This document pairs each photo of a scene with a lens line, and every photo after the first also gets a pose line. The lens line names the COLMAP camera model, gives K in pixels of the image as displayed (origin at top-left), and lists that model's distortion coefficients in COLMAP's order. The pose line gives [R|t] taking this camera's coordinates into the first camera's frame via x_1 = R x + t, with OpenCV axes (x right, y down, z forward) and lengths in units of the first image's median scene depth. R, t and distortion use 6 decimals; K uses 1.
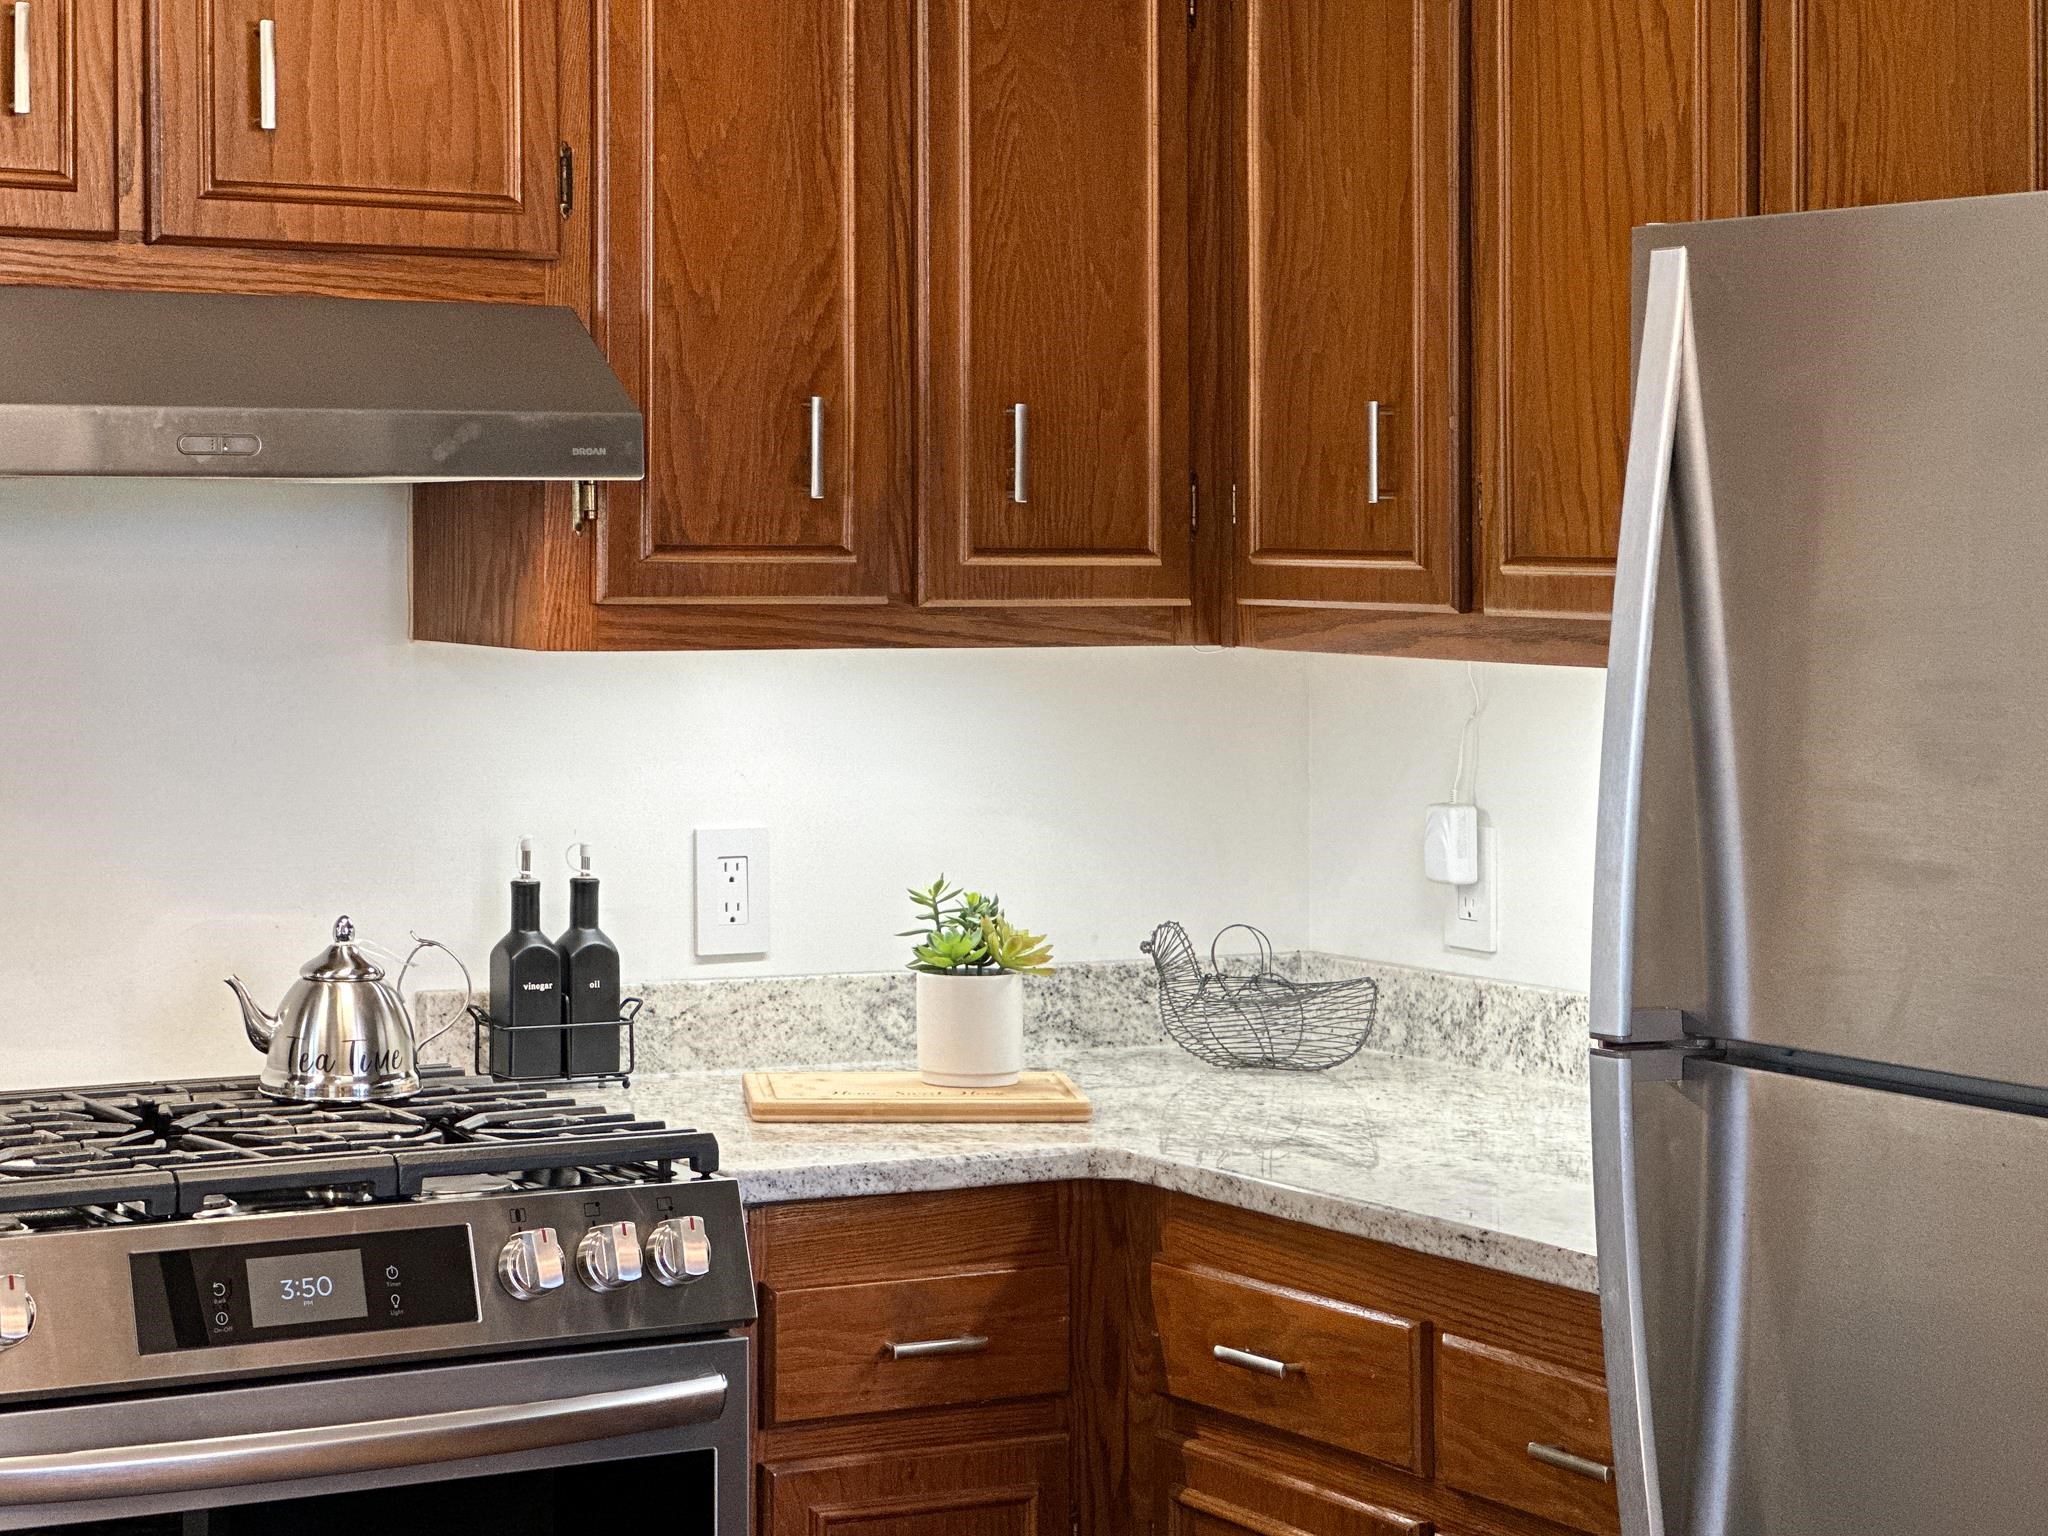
lens RADIAL K [[4662.3, 0, 1009.6], [0, 4662.3, 778.4], [0, 0, 1]] dist [0.262308, 0.000000]
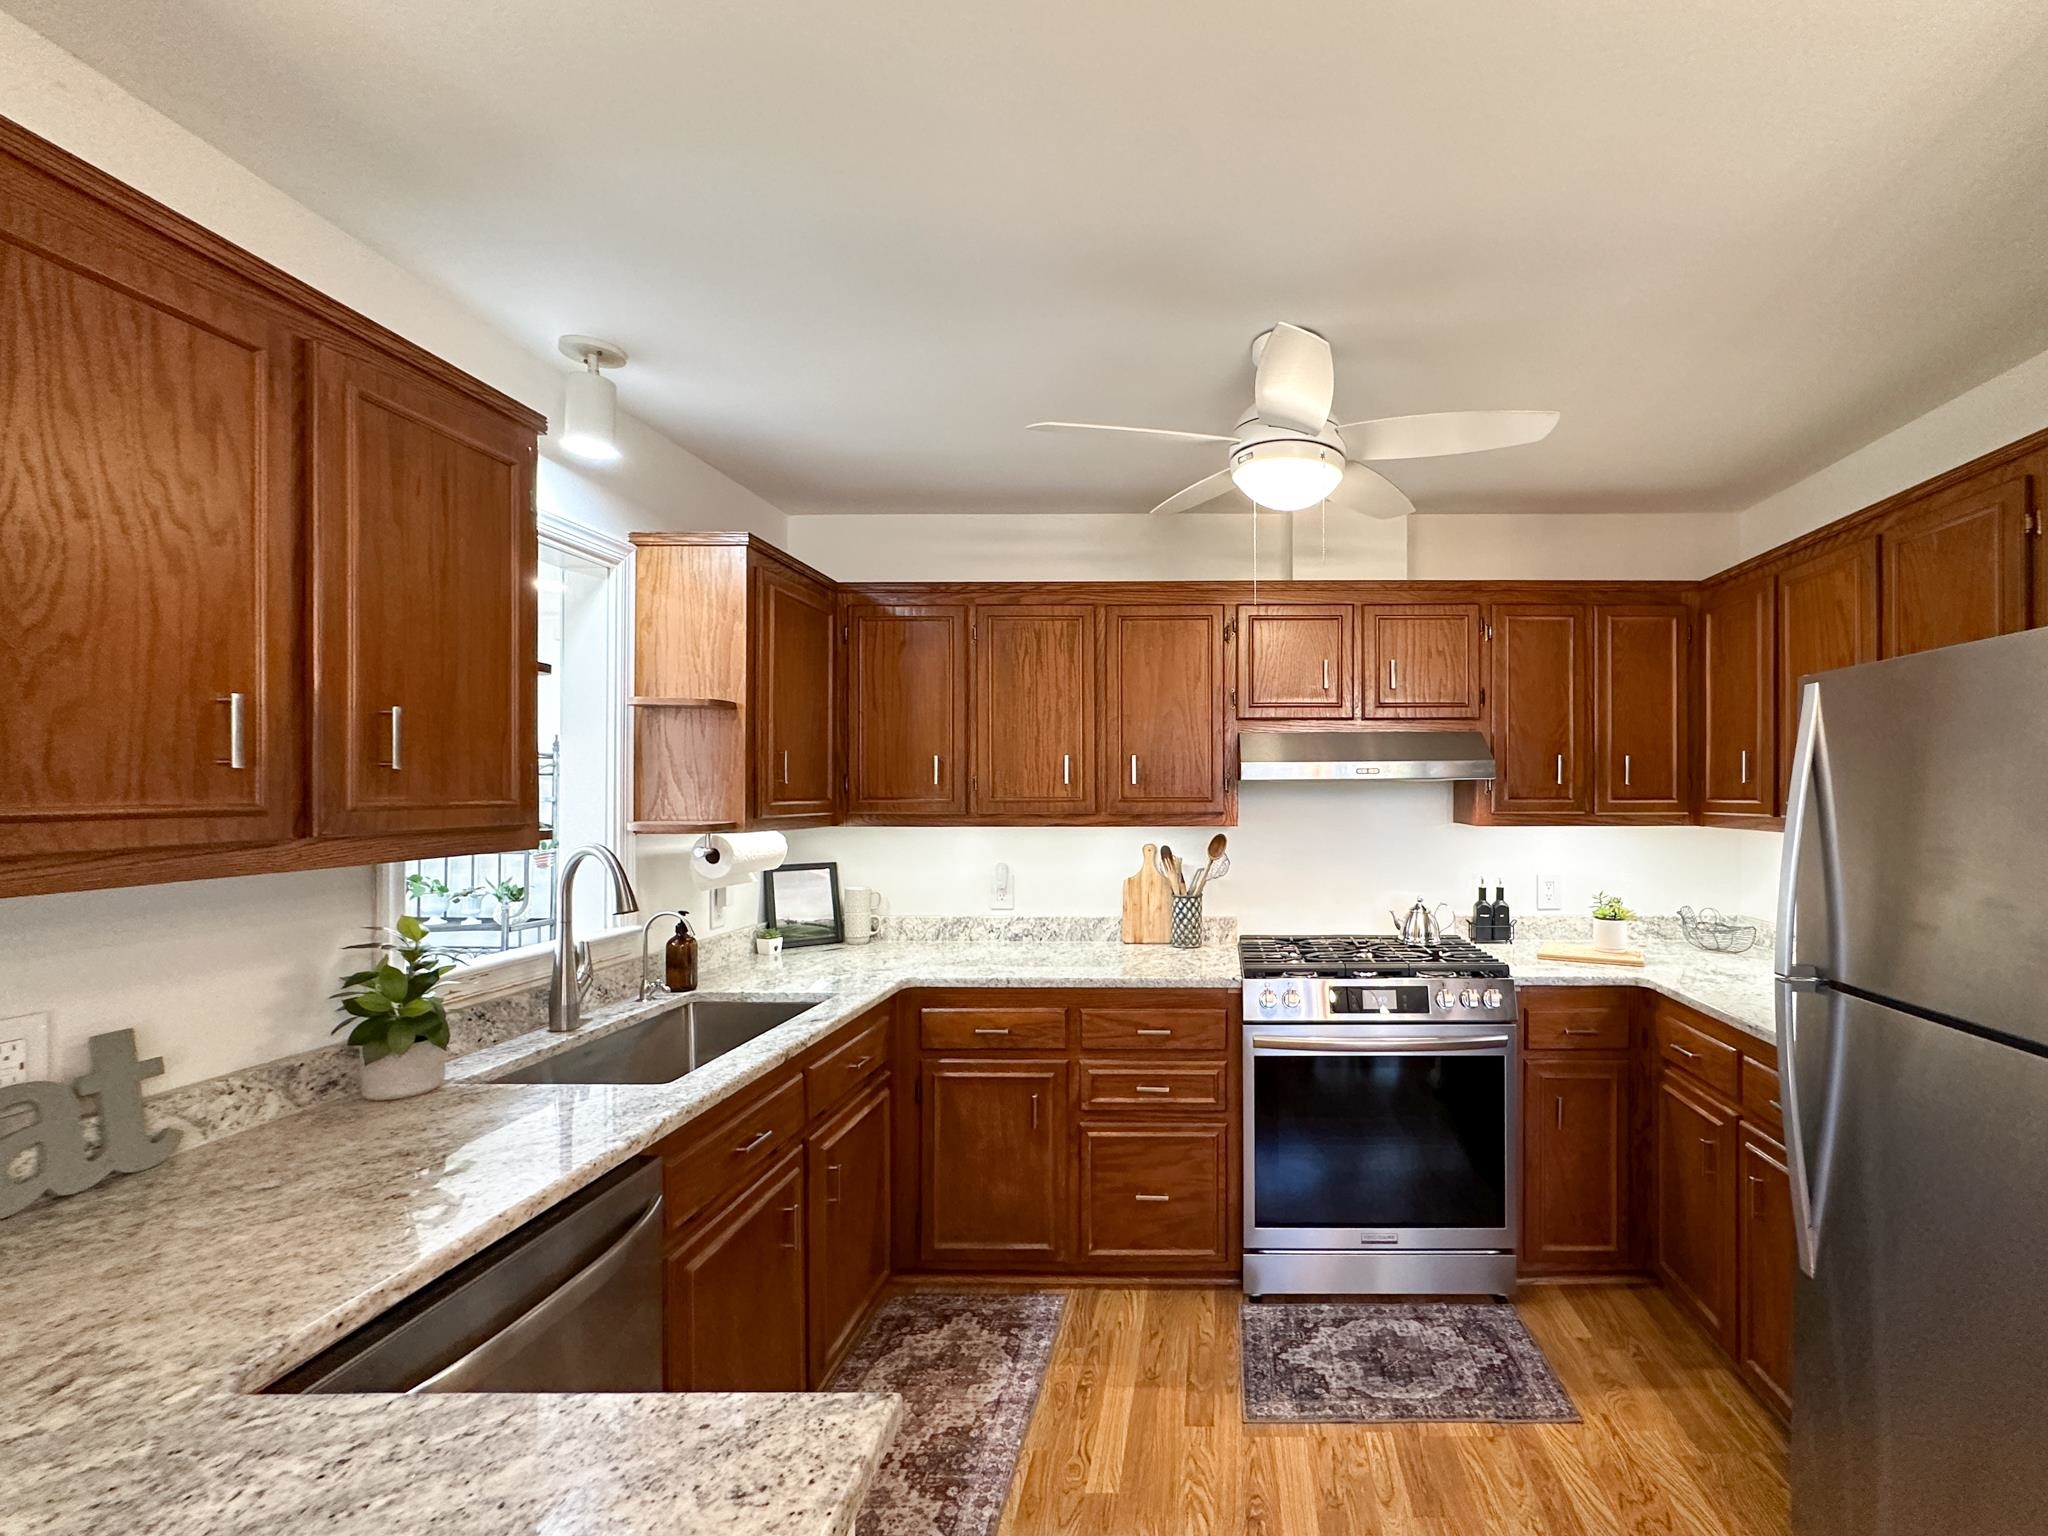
lens RADIAL K [[886.6, 0, 1218.5], [0, 886.6, 833.9], [0, 0, 1]] dist [0.009879, -0.000491]
pose [[0.858653, 0.014457, -0.512353, 0.082979], [-0.022235, 0.999712, -0.009054, -0.010271], [0.512075, 0.019167, 0.858727, 0.296037]]
